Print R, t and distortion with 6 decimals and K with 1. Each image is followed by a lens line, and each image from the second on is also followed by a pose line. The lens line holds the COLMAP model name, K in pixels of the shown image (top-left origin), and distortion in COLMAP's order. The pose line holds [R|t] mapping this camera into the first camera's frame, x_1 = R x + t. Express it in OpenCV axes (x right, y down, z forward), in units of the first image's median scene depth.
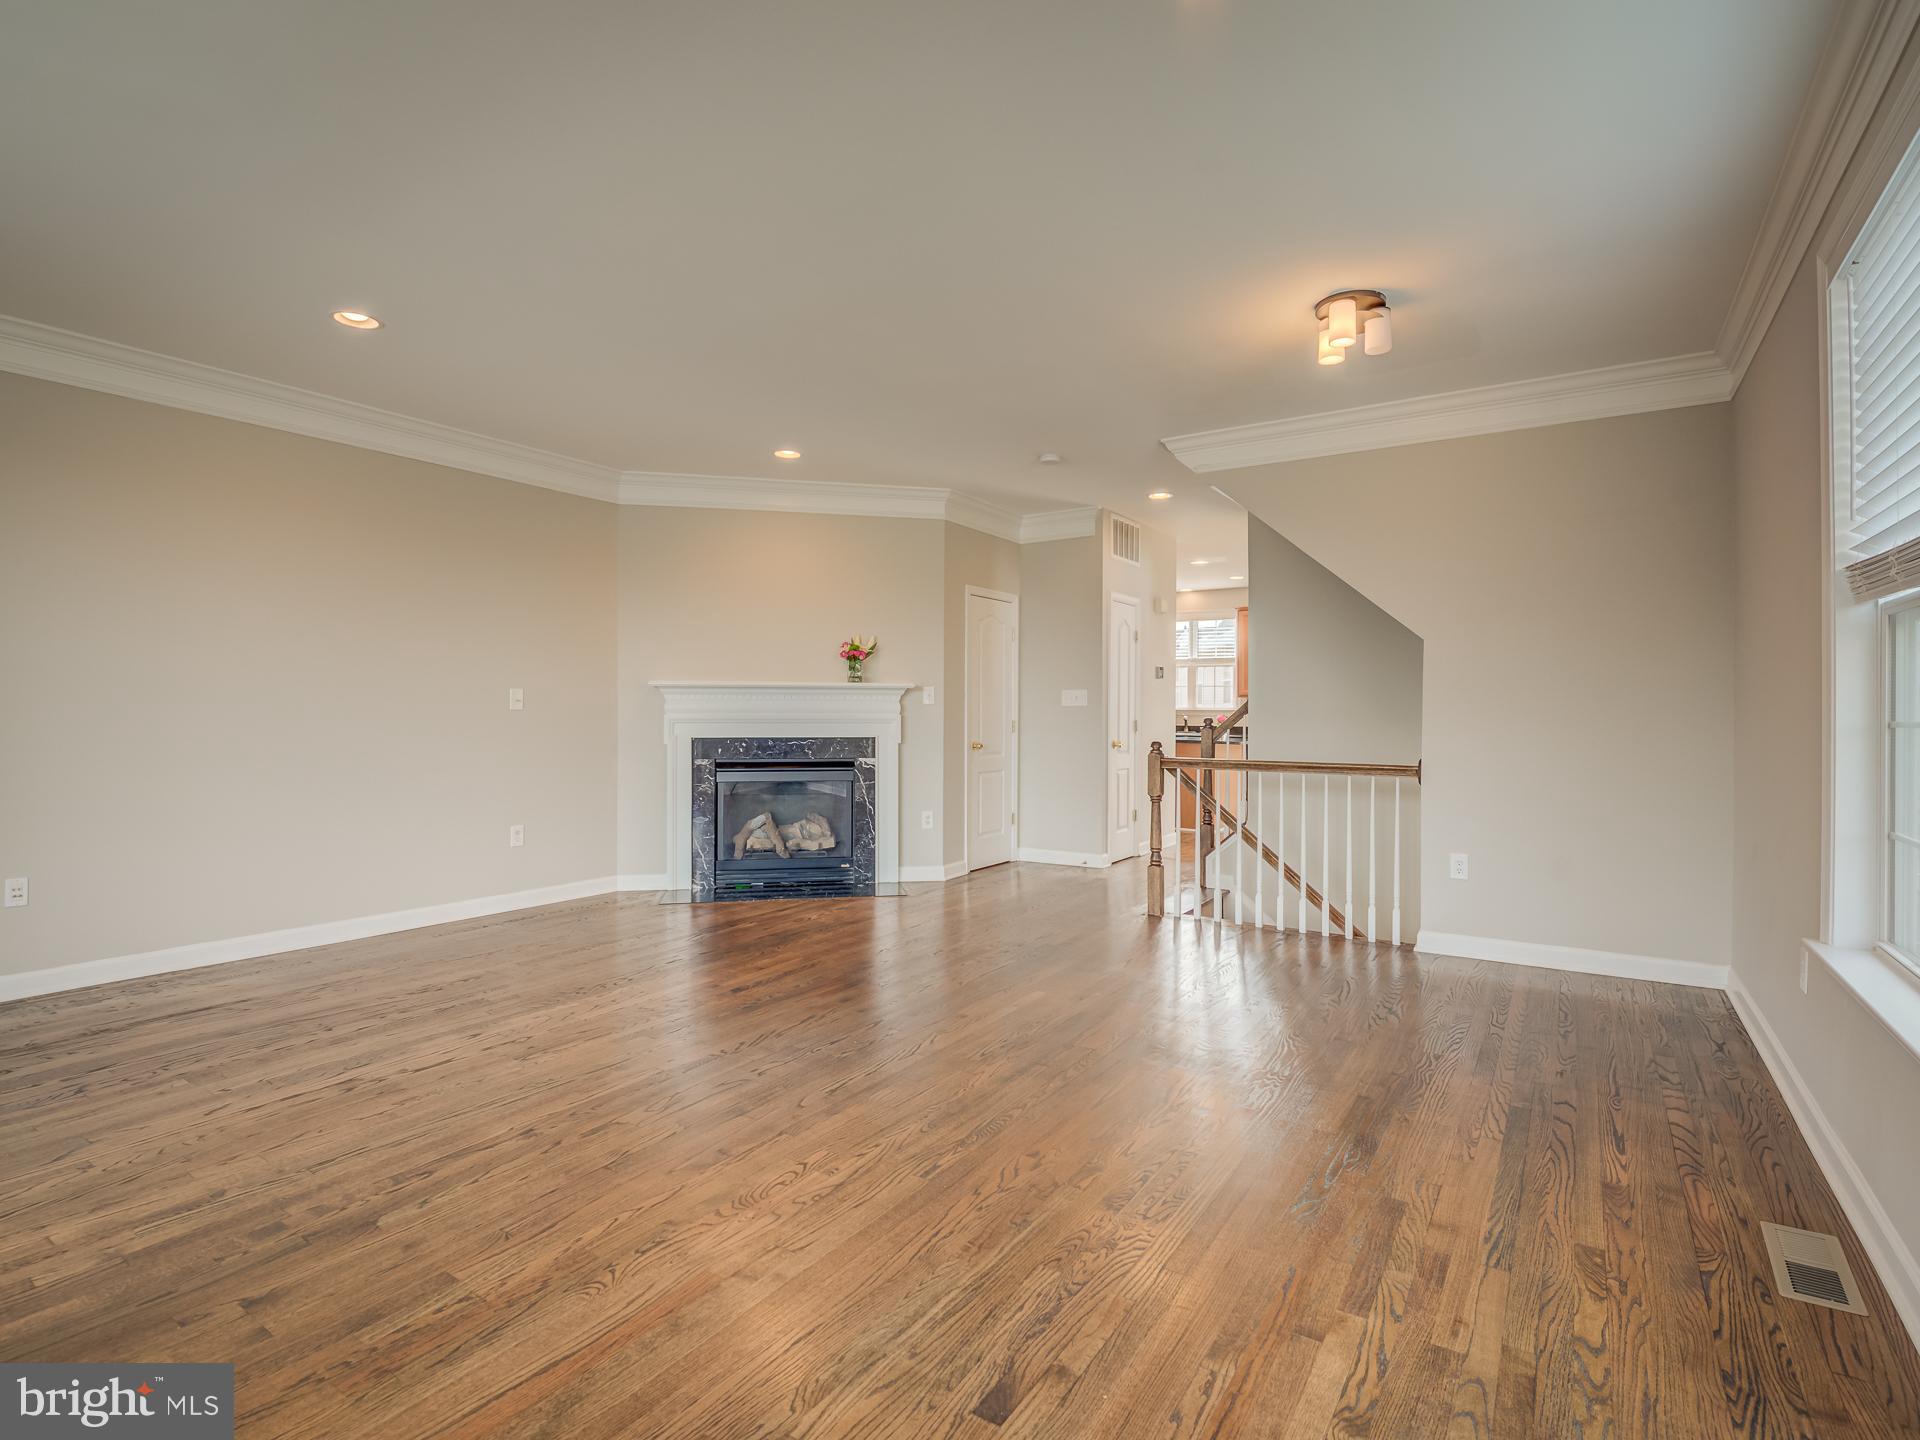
lens RADIAL K [[945.1, 0, 960.0], [0, 945.1, 720.0], [0, 0, 1]] dist [-0.001095, -0.000518]
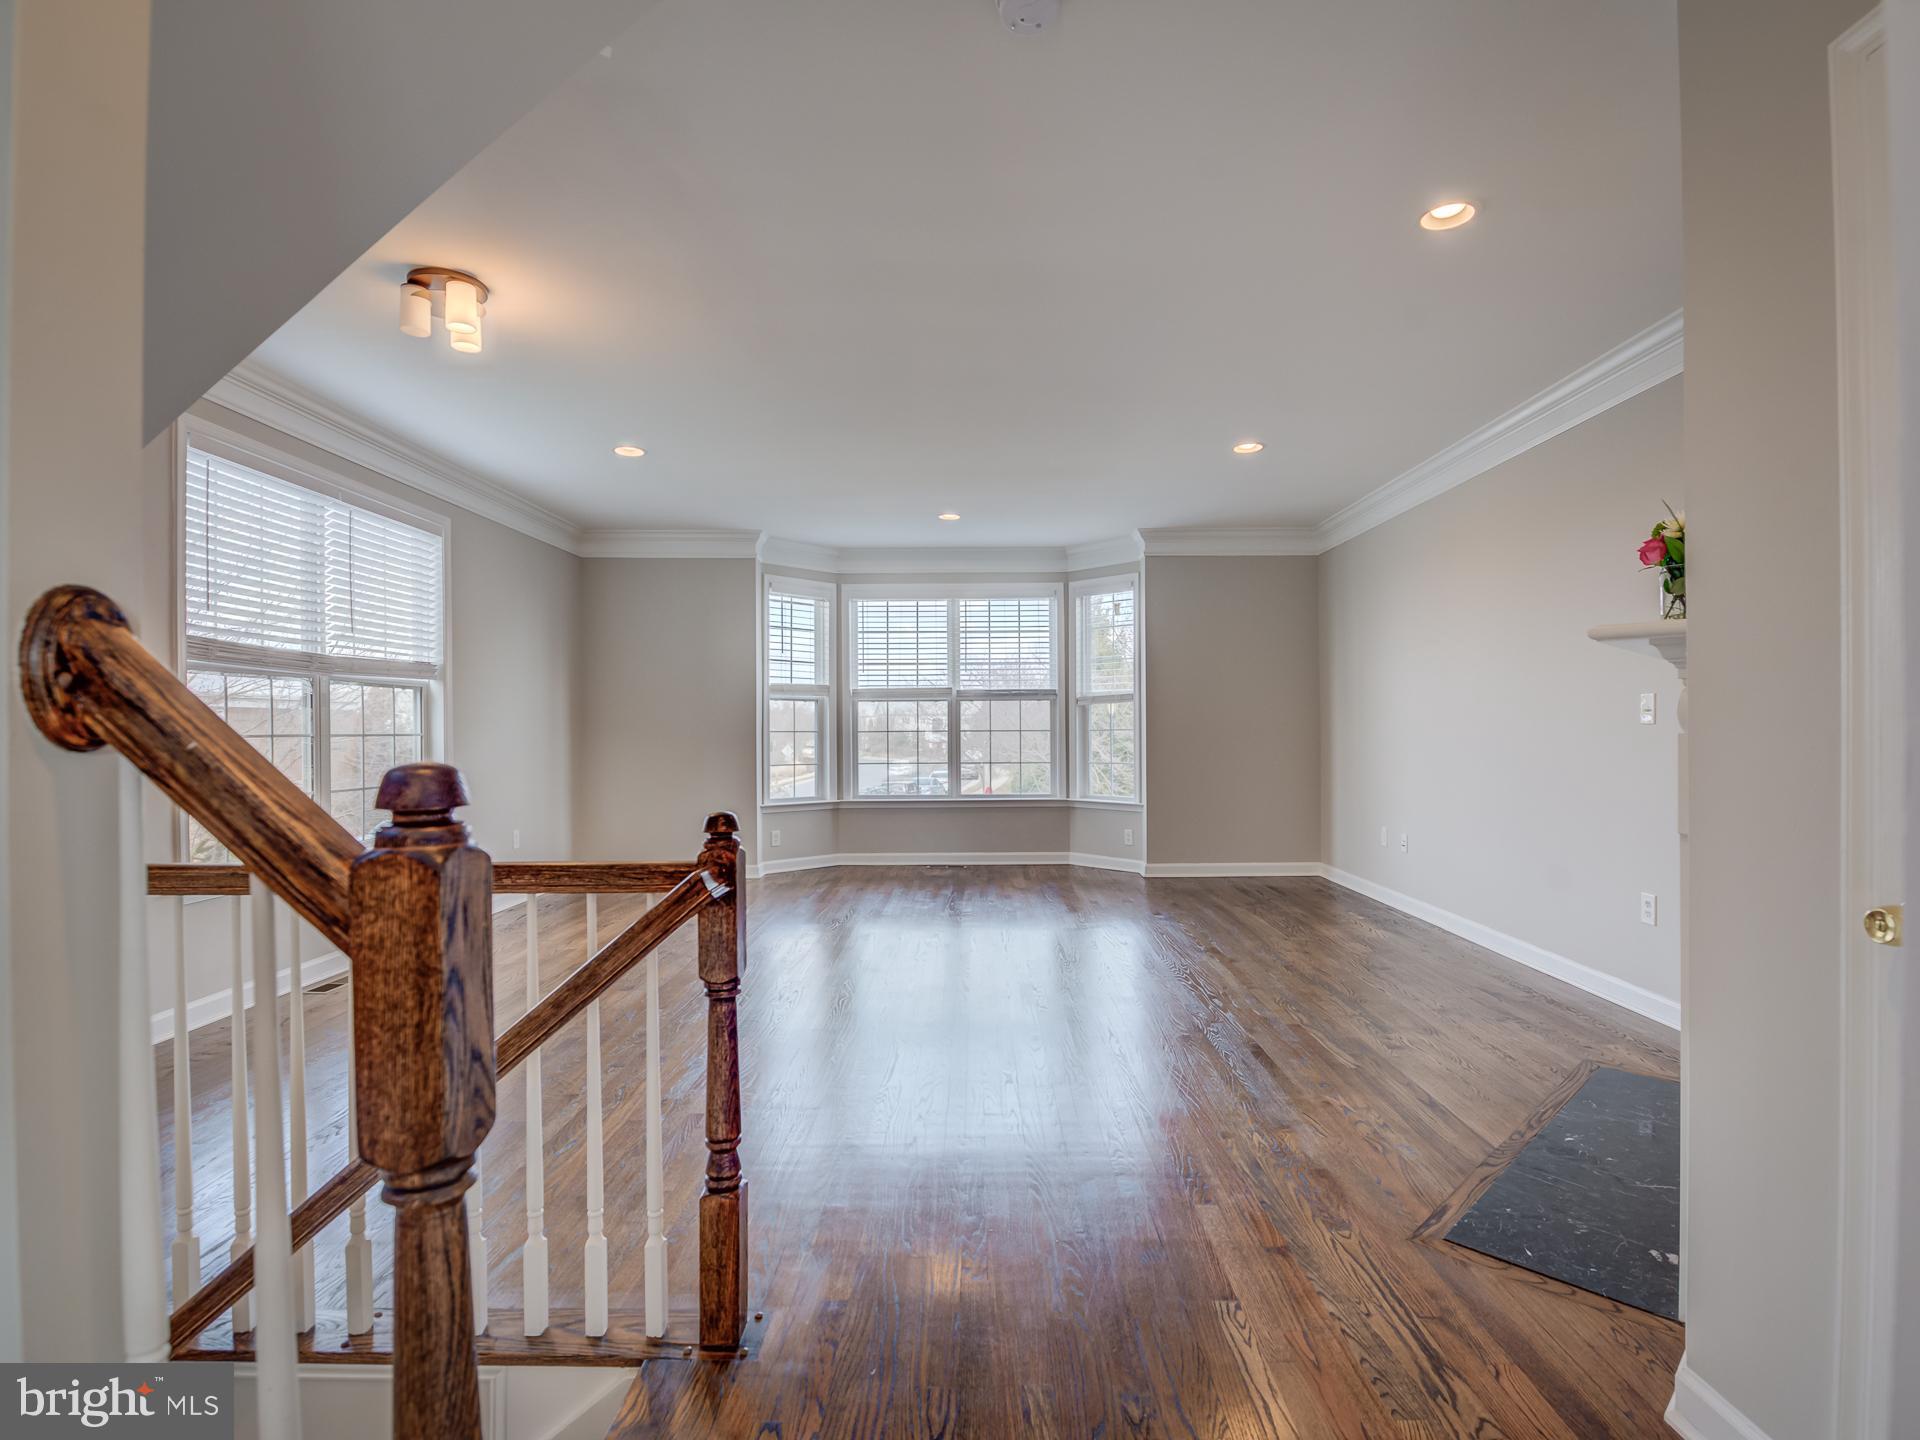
lens RADIAL K [[923.4, 0, 963.8], [0, 923.4, 745.0], [0, 0, 1]] dist [-0.014764, -0.000922]
pose [[-0.839995, 0.007912, -0.542536, 0.300737], [-0.005720, 0.999709, 0.023434, -0.007506], [0.542564, 0.022788, -0.839705, 1.283000]]
